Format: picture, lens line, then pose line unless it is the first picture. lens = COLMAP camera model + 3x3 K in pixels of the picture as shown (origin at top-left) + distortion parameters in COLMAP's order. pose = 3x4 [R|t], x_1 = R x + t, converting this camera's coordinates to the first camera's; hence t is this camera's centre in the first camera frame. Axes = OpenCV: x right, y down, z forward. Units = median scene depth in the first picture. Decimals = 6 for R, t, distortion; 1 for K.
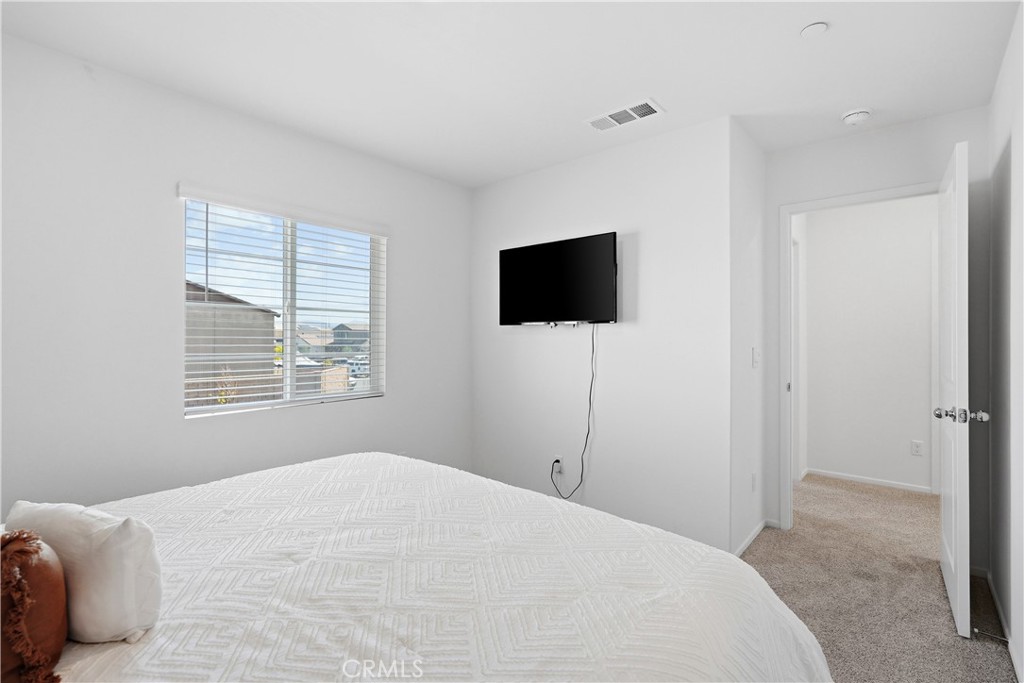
lens RADIAL K [[465.2, 0, 511.5], [0, 465.2, 337.5], [0, 0, 1]] dist [0.000702, 0.000164]
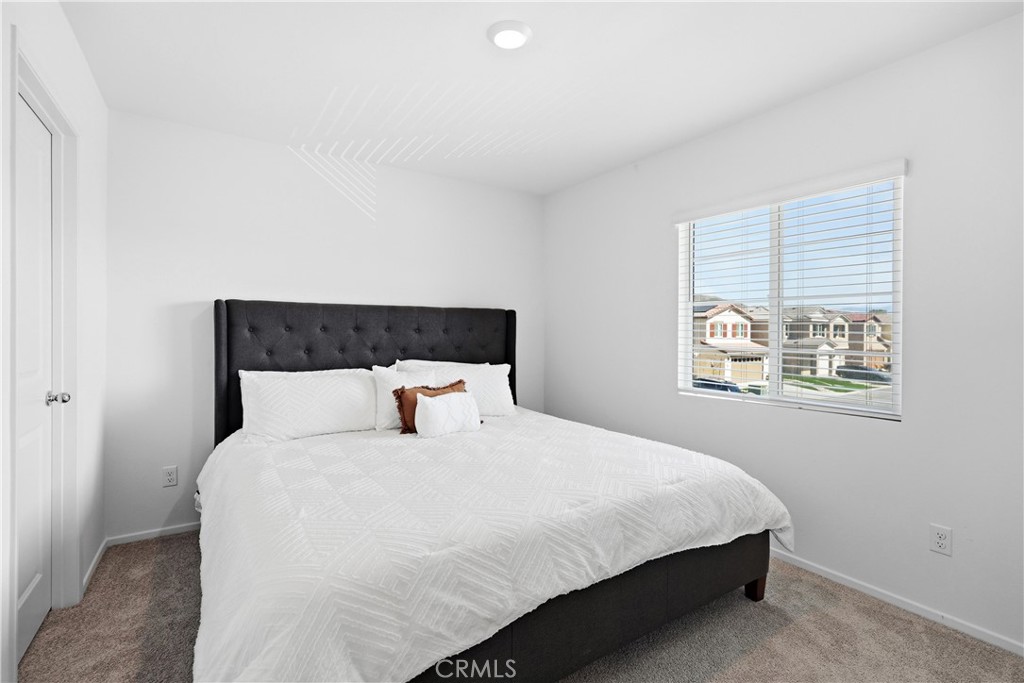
lens RADIAL K [[465.2, 0, 511.6], [0, 465.2, 338.7], [0, 0, 1]] dist [0.000702, 0.000164]
pose [[-0.266639, 0.002602, -0.963793, 0.559511], [-0.009793, 0.999937, 0.005409, 0.015366], [0.963747, 0.010881, -0.266597, 0.746687]]
